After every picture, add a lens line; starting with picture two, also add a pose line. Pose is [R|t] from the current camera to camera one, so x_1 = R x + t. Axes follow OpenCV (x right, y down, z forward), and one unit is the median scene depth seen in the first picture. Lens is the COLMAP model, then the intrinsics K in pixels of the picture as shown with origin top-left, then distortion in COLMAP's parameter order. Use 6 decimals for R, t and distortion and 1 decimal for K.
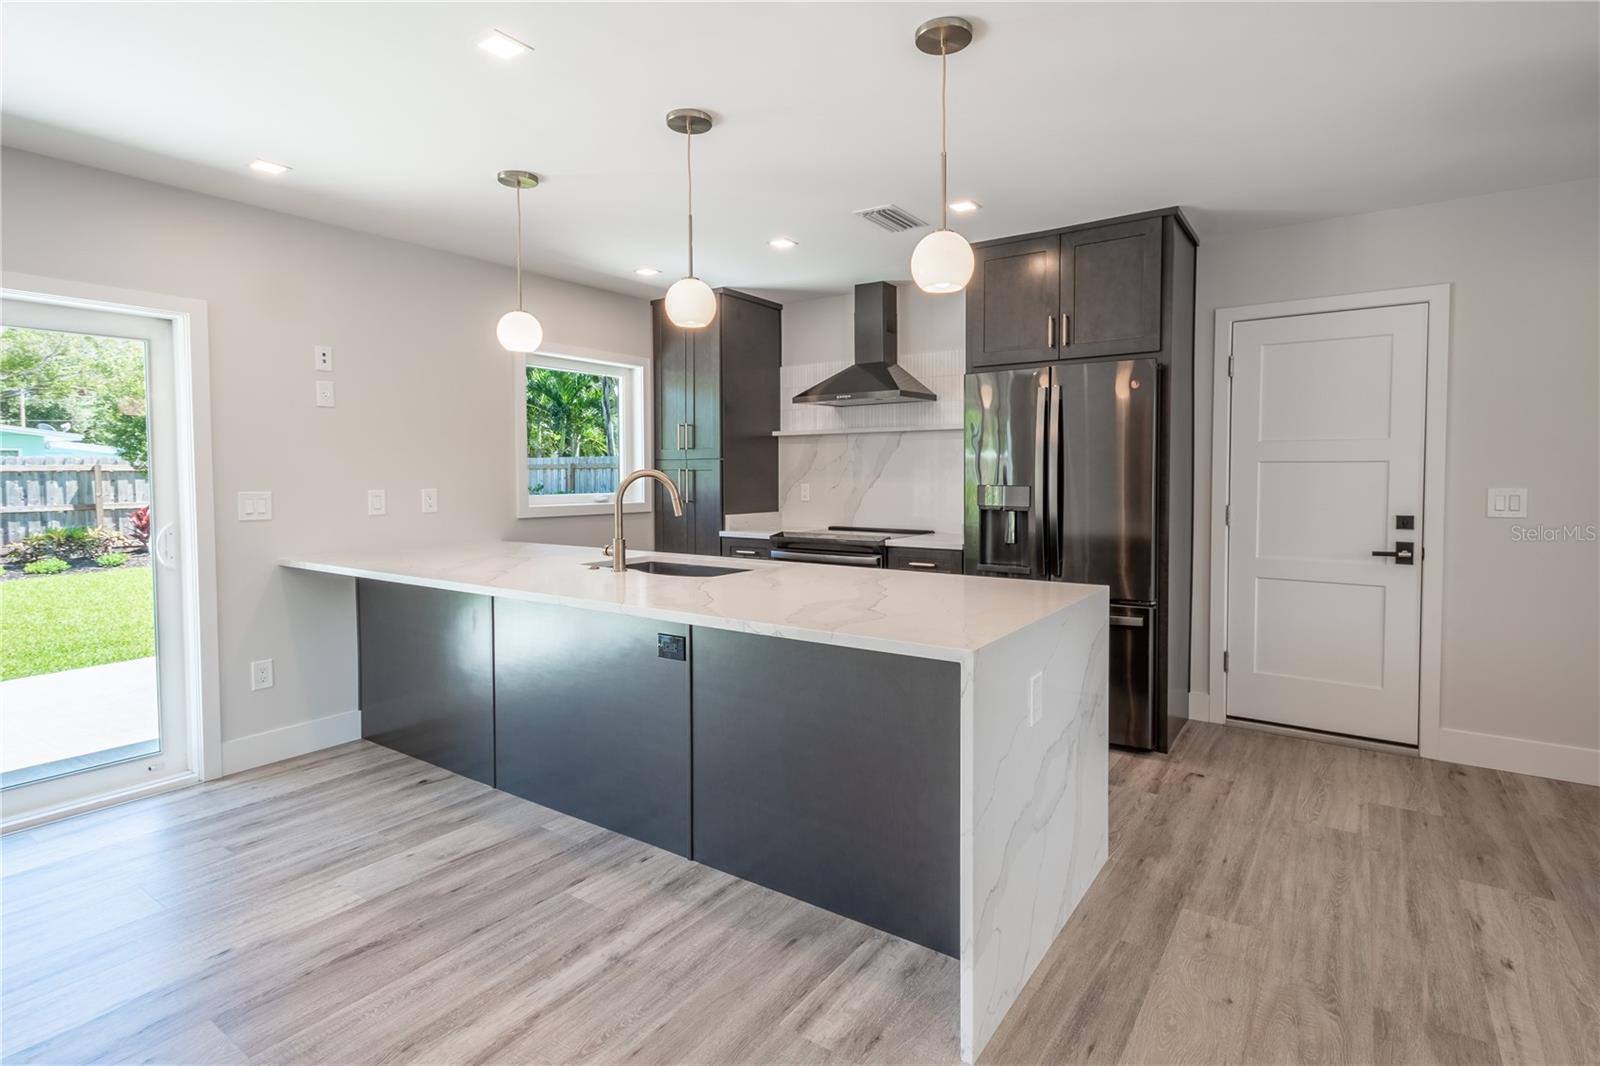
lens RADIAL K [[782.4, 0, 821.4], [0, 782.4, 498.5], [0, 0, 1]] dist [0.010517, -0.000439]
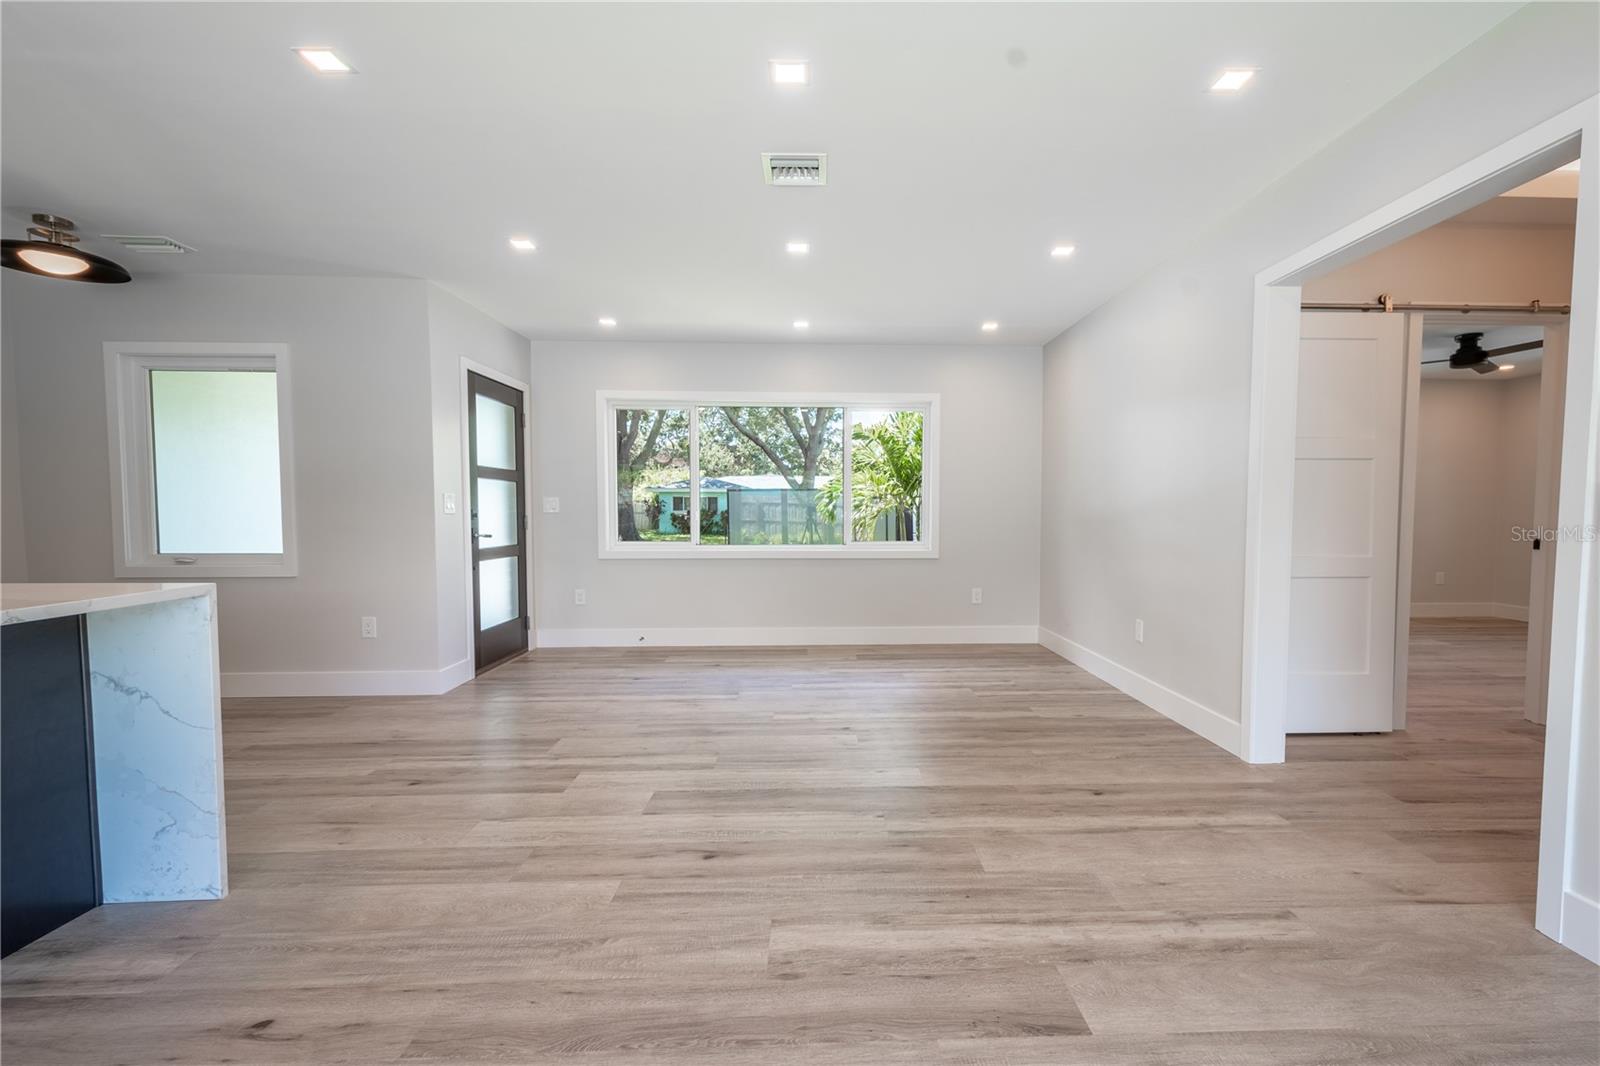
lens RADIAL K [[717.5, 0, 842.6], [0, 717.5, 546.6], [0, 0, 1]] dist [0.012801, -0.006024]
pose [[-0.604928, -0.039370, 0.795306, -0.701990], [0.027645, 0.997137, 0.070389, 0.037900], [-0.795800, 0.064566, -0.602108, 0.438222]]
